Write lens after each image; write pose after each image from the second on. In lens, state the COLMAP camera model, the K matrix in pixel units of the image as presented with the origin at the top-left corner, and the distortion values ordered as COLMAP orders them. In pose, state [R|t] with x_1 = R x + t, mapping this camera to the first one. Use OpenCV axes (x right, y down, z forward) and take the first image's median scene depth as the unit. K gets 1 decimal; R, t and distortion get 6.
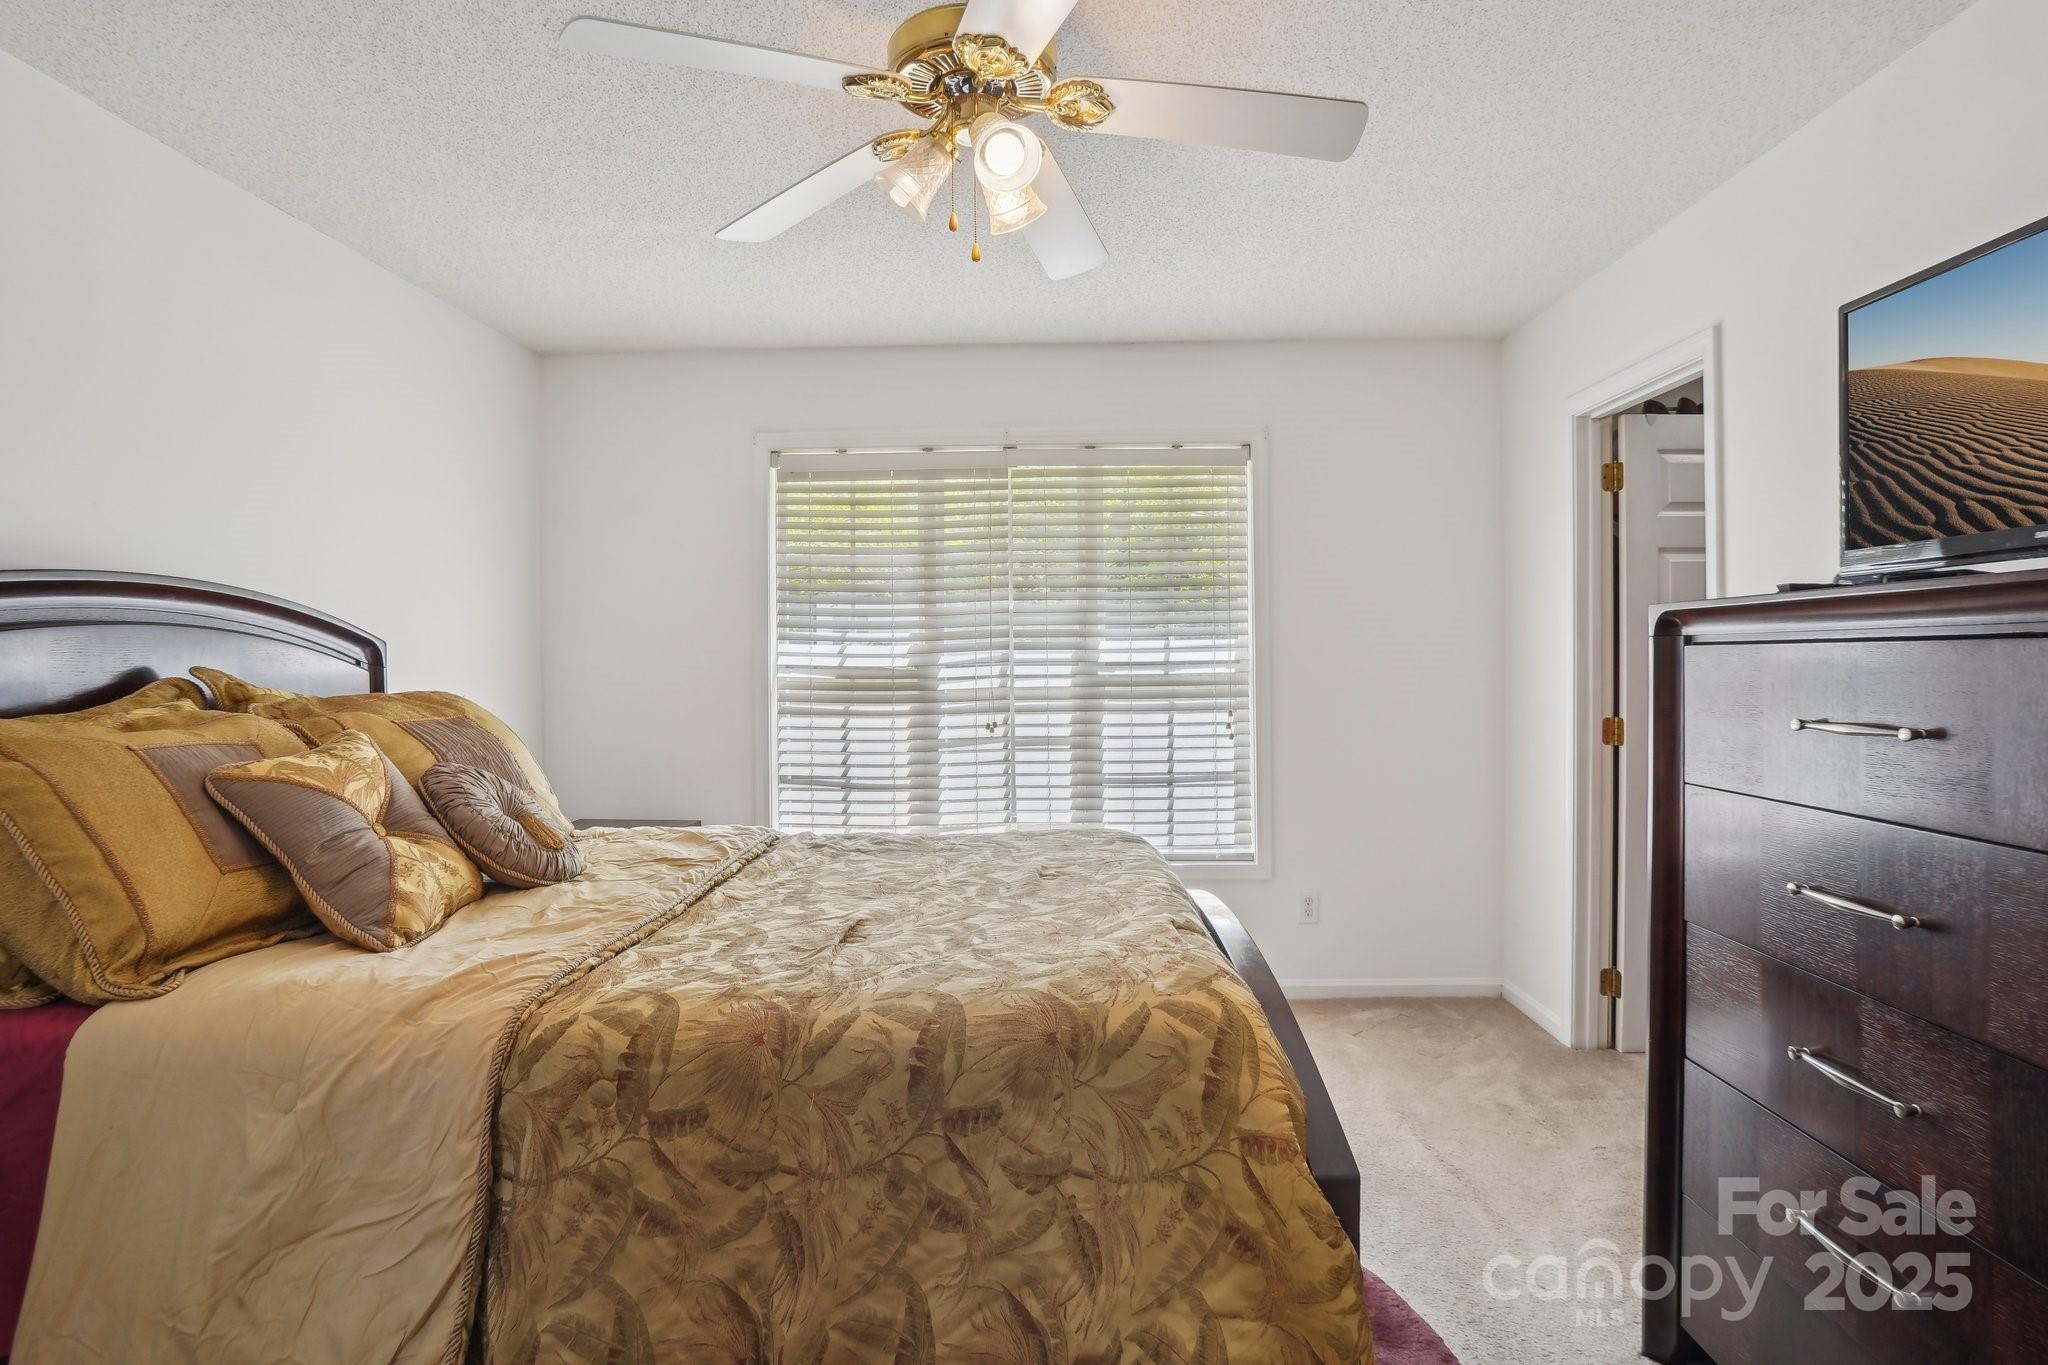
lens RADIAL K [[1108.9, 0, 1033.3], [0, 1108.9, 676.0], [0, 0, 1]] dist [-0.074686, 0.041645]
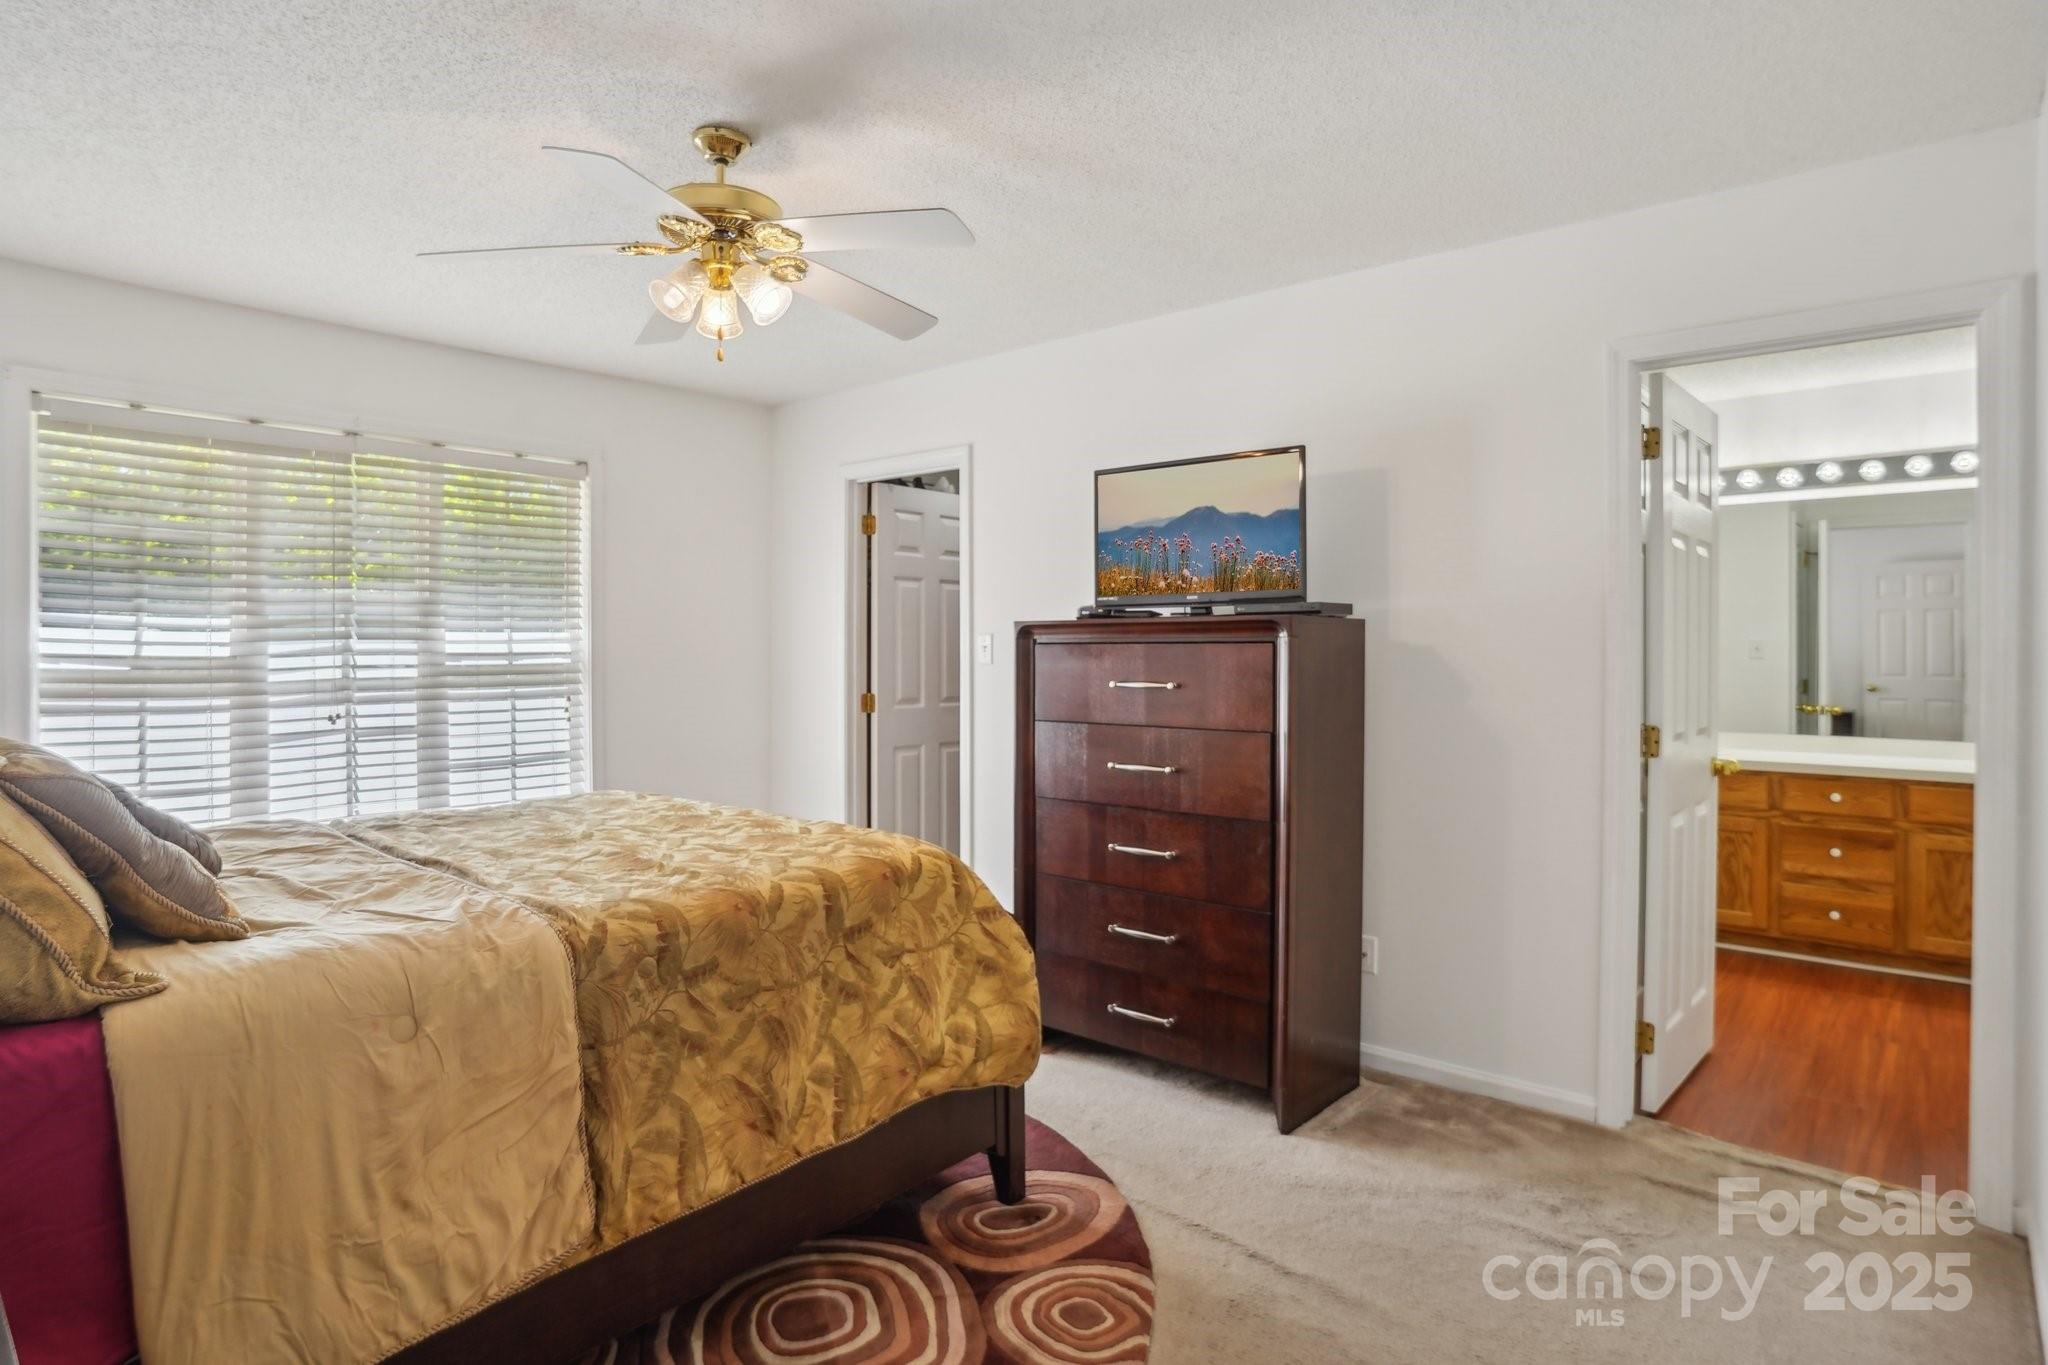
lens RADIAL K [[1117.8, 0, 1028.5], [0, 1117.8, 665.0], [0, 0, 1]] dist [-0.021669, 0.001339]
pose [[0.640571, -0.002890, 0.767893, -0.485079], [0.005968, 0.999981, -0.001215, 0.004448], [-0.767875, 0.005361, 0.640577, -0.108802]]
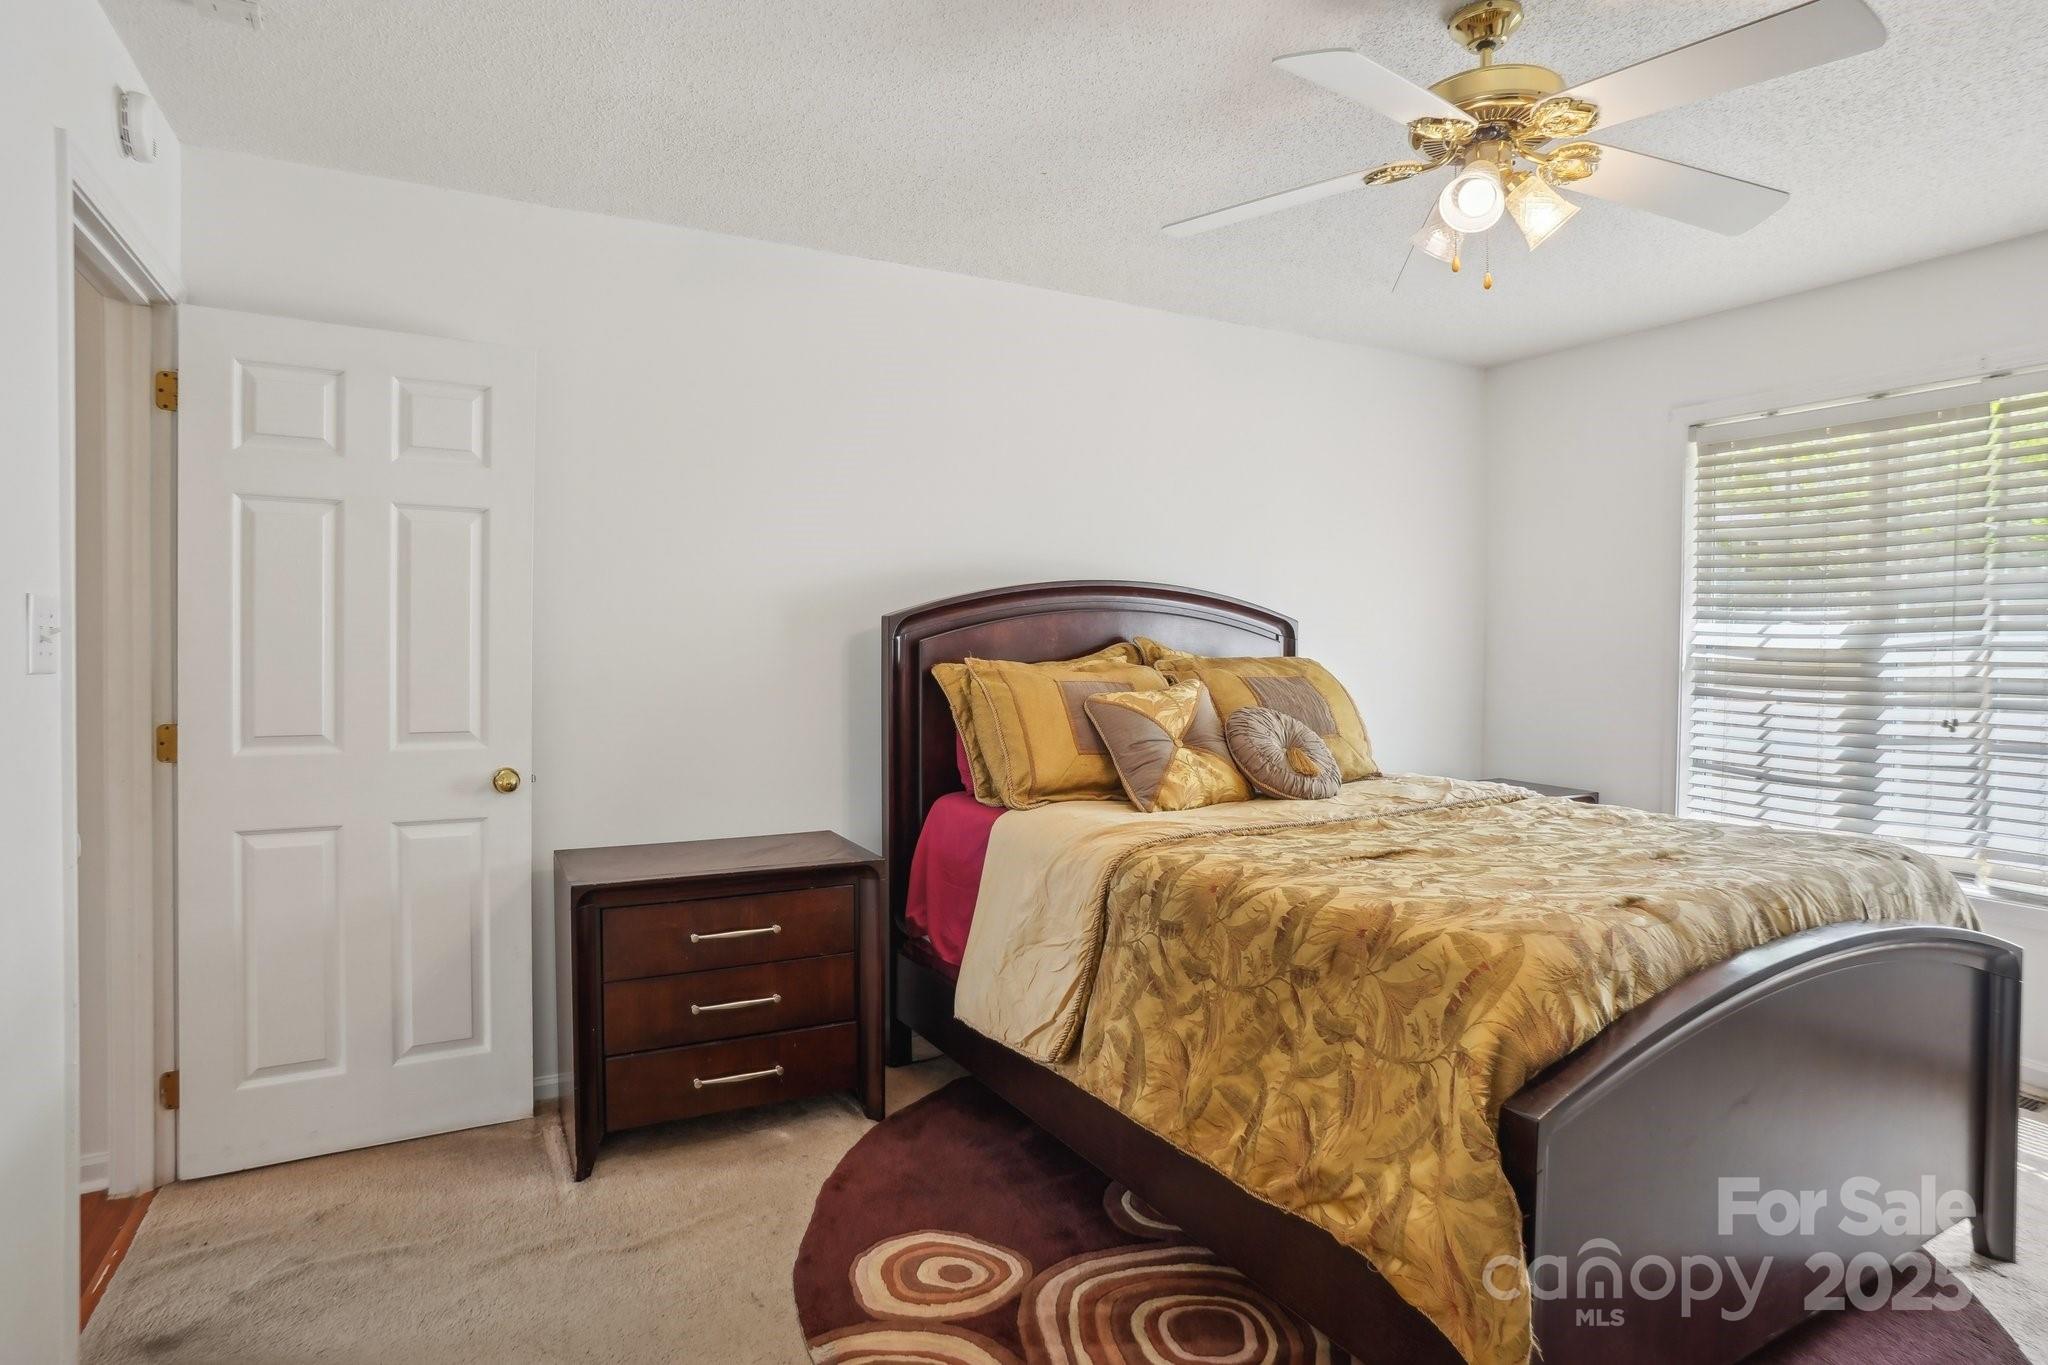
lens RADIAL K [[1120.3, 0, 1021.3], [0, 1120.3, 669.9], [0, 0, 1]] dist [-0.072716, 0.043907]
pose [[0.495547, 0.036576, -0.867811, 0.391094], [-0.023854, 0.999309, 0.028497, -0.001368], [0.868253, 0.006579, 0.496077, 0.007367]]
